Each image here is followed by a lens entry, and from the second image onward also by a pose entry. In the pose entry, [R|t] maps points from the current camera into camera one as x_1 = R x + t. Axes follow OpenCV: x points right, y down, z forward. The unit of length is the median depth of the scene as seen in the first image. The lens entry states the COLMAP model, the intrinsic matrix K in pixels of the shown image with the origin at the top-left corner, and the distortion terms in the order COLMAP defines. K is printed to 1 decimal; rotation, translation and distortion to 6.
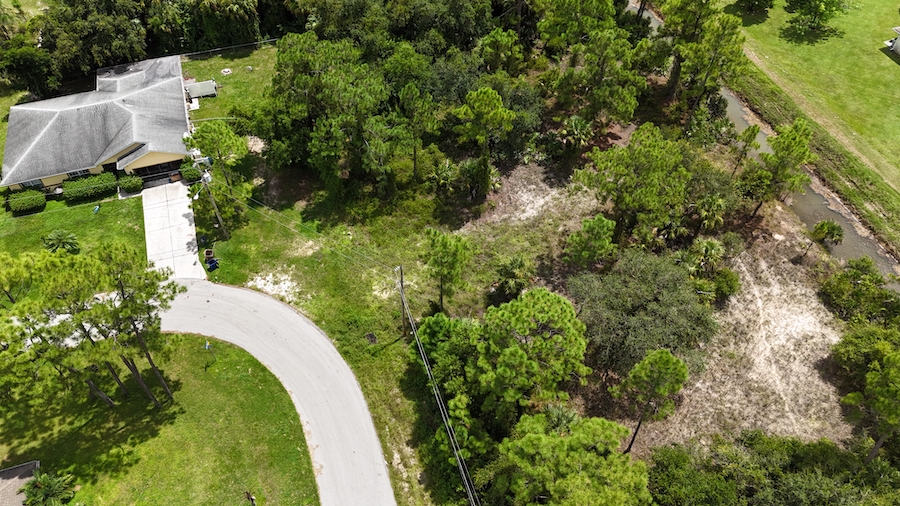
lens RADIAL K [[670.4, 0, 447.9], [0, 670.4, 251.8], [0, 0, 1]] dist [0.067228, -0.071351]
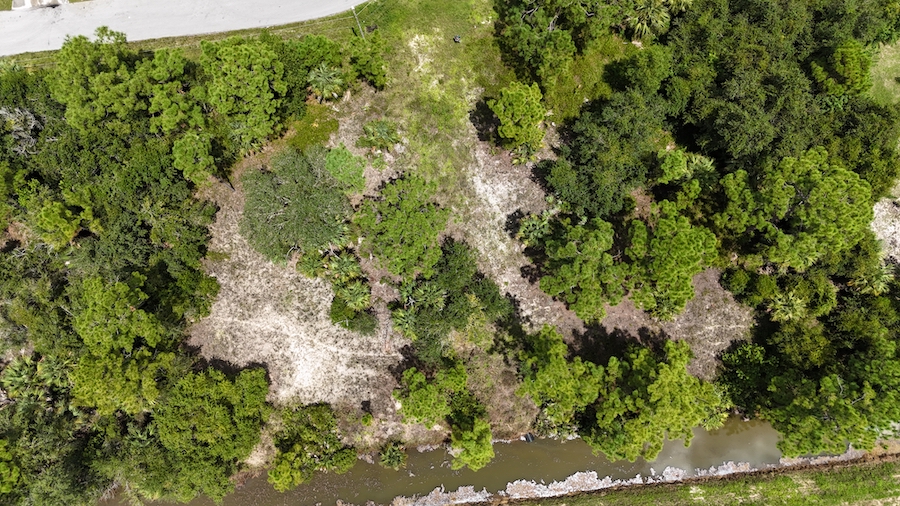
lens RADIAL K [[670.4, 0, 448.8], [0, 670.4, 259.4], [0, 0, 1]] dist [0.067228, -0.071351]
pose [[-0.197762, 0.969692, -0.143484, 0.407204], [-0.740587, -0.051906, 0.669952, -0.753395], [0.642200, 0.238753, 0.728407, 0.253977]]
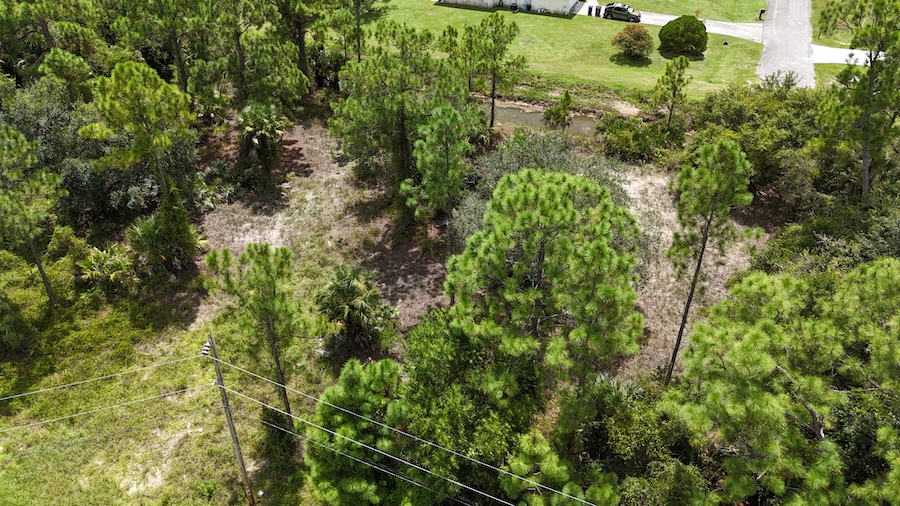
lens RADIAL K [[670.4, 0, 451.6], [0, 670.4, 252.9], [0, 0, 1]] dist [0.067228, -0.071351]
pose [[0.654011, -0.441056, 0.614605, -0.174076], [0.577261, 0.816057, -0.028650, 0.065012], [-0.488917, 0.373525, 0.788315, 0.421823]]
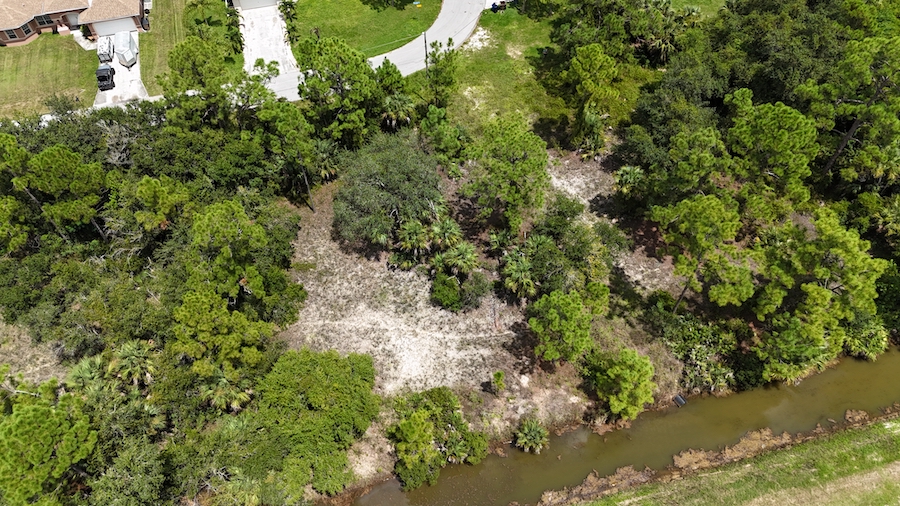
lens RADIAL K [[670.4, 0, 452.1], [0, 670.4, 251.8], [0, 0, 1]] dist [0.067228, -0.071351]
pose [[-0.054395, 0.803449, -0.592883, 0.886092], [-0.757796, 0.353431, 0.548480, -0.496662], [0.650220, 0.479119, 0.589626, 0.337176]]
